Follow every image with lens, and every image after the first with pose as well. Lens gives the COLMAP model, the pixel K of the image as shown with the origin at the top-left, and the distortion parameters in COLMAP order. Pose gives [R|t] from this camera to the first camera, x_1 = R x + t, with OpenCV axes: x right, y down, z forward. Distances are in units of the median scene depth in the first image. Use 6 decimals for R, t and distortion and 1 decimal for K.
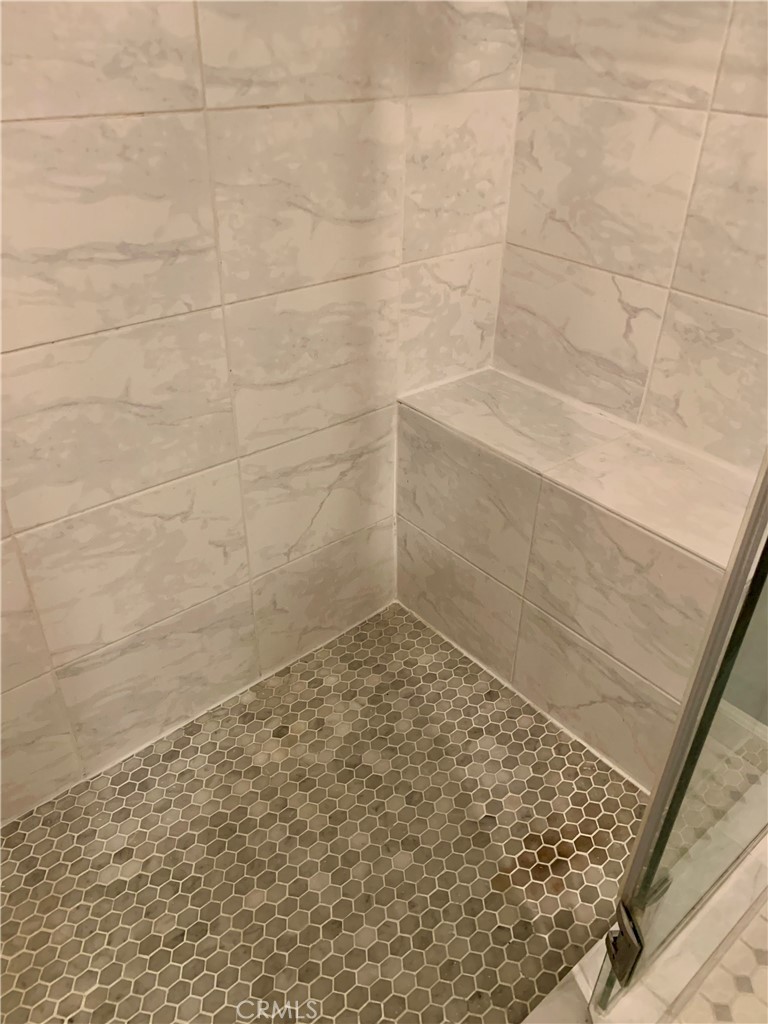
lens RADIAL K [[782.7, 0, 382.8], [0, 782.7, 530.1], [0, 0, 1]] dist [0.033372, -0.053080]
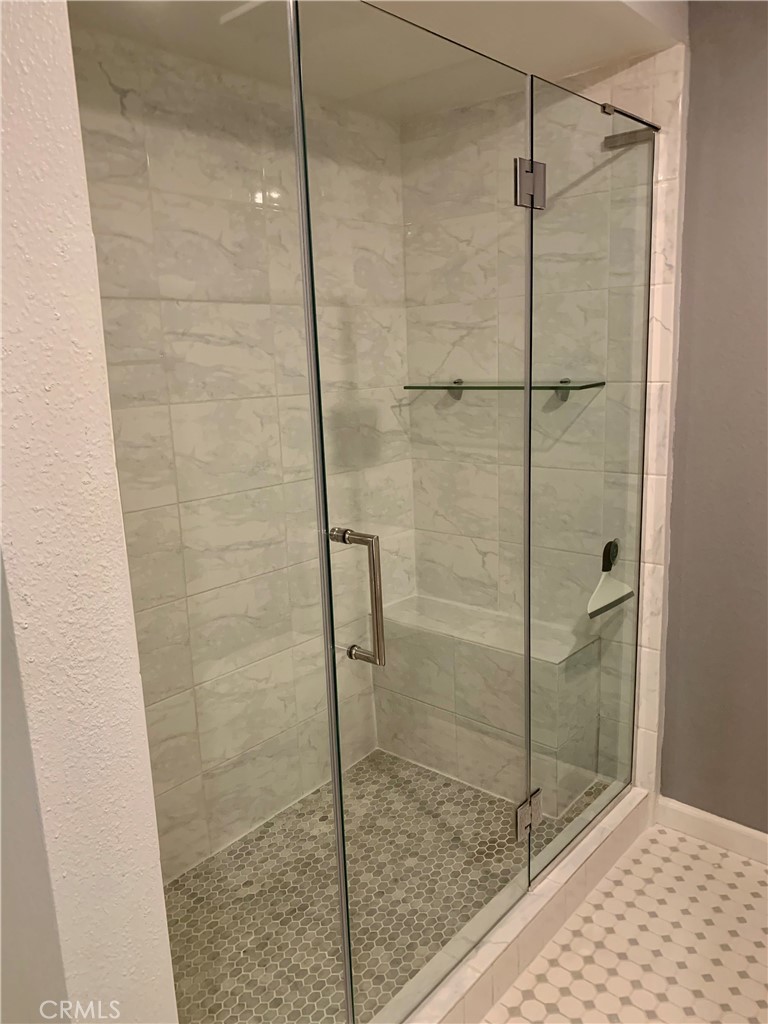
lens RADIAL K [[782.7, 0, 382.8], [0, 782.7, 530.1], [0, 0, 1]] dist [0.033372, -0.053080]
pose [[0.986793, -0.090139, 0.134593, -0.198787], [0.133216, 0.924293, -0.357682, 0.346018], [-0.092162, 0.370888, 0.924093, -0.842677]]
